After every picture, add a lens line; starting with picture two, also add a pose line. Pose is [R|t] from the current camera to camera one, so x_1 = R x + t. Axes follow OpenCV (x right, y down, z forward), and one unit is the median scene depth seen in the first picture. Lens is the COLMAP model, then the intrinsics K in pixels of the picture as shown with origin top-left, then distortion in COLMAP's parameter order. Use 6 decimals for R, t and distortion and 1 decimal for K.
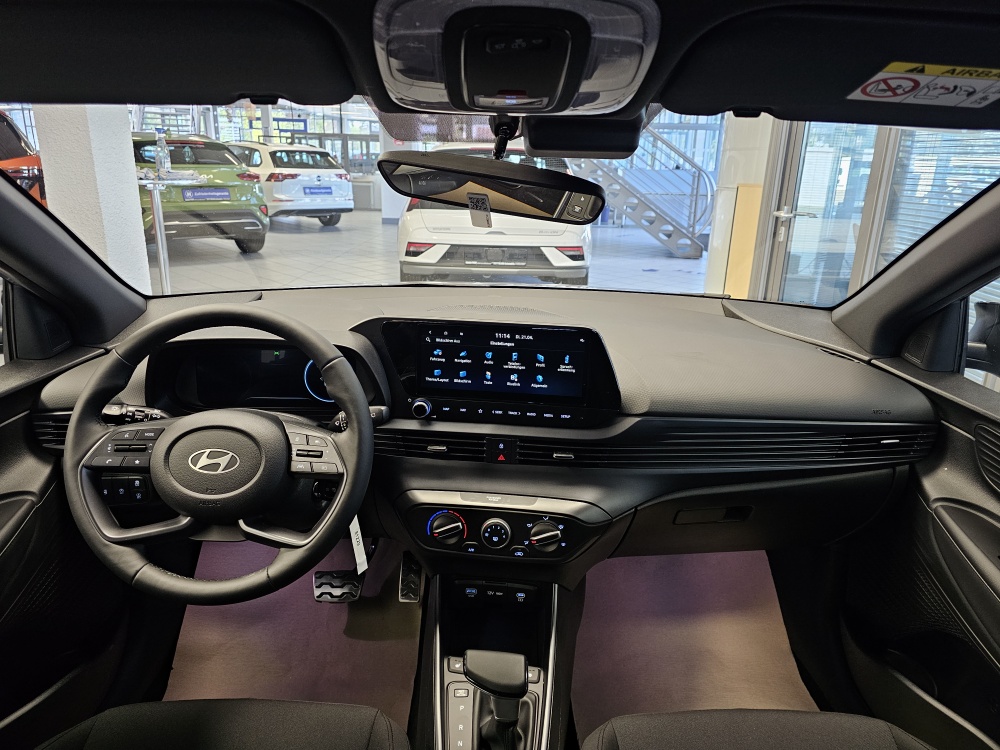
lens RADIAL K [[679.2, 0, 517.1], [0, 679.2, 363.1], [0, 0, 1]] dist [0.057830, -0.066196]
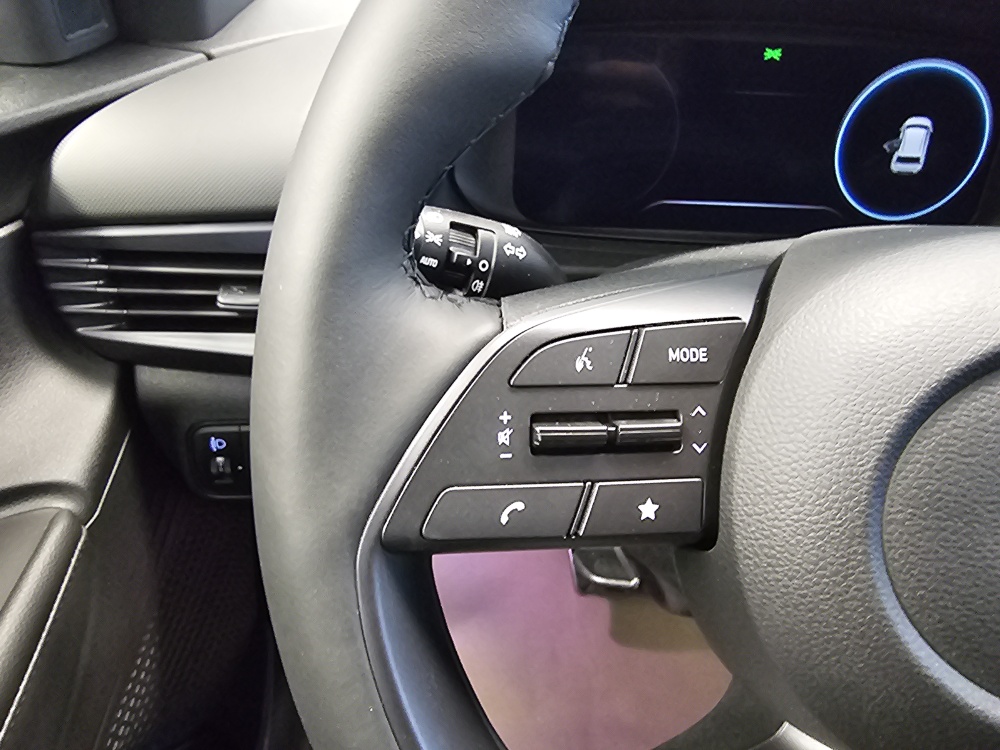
lens RADIAL K [[685.7, 0, 493.4], [0, 685.7, 369.3], [0, 0, 1]] dist [0.007484, -0.004076]
pose [[0.999354, 0.029181, -0.020999, -0.488642], [-0.023283, 0.970390, 0.240420, 0.054688], [0.027393, -0.239776, 0.970442, 0.689973]]
